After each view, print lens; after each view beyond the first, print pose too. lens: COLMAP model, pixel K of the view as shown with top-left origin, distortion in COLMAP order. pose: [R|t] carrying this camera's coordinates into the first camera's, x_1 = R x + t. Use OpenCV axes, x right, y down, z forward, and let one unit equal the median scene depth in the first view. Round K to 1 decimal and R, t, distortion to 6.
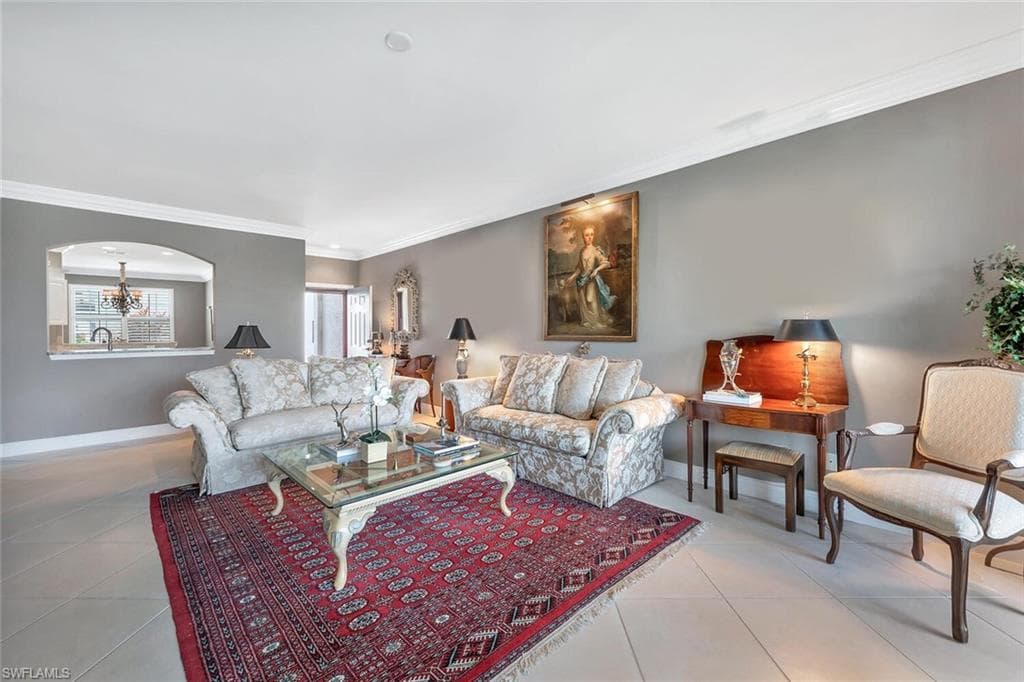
lens RADIAL K [[428.9, 0, 511.3], [0, 428.9, 339.6], [0, 0, 1]] dist [0.003811, 0.000187]
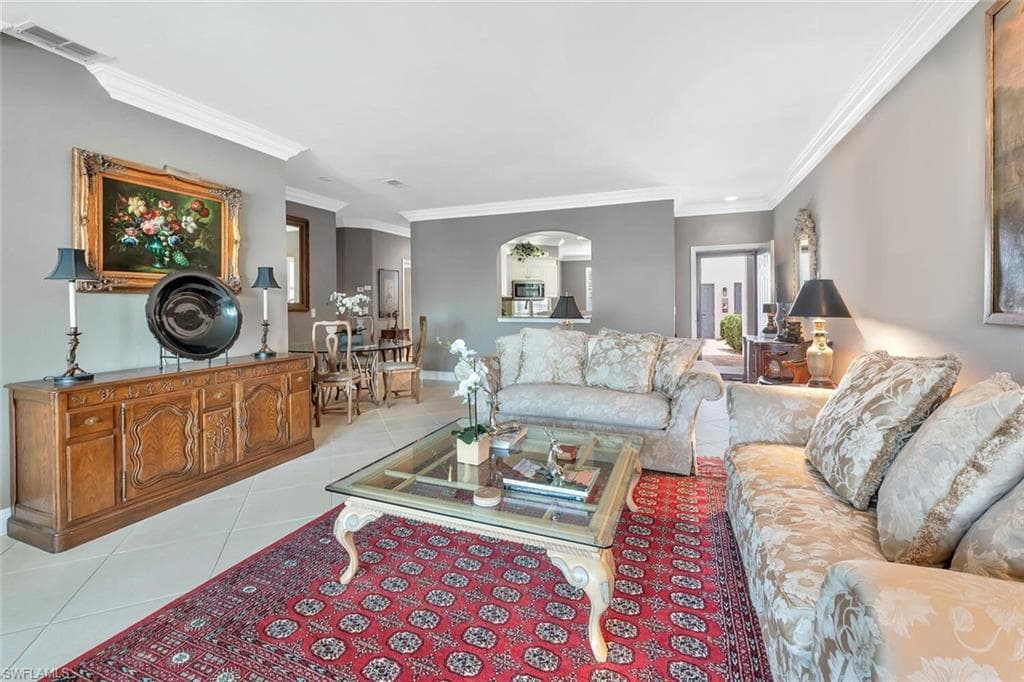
lens RADIAL K [[428.9, 0, 516.3], [0, 428.9, 307.8], [0, 0, 1]] dist [0.003811, 0.000187]
pose [[0.391542, 0.010489, -0.920100, 0.377593], [-0.015151, 0.999873, 0.004951, -0.011059], [0.920035, 0.012002, 0.391652, 0.626178]]
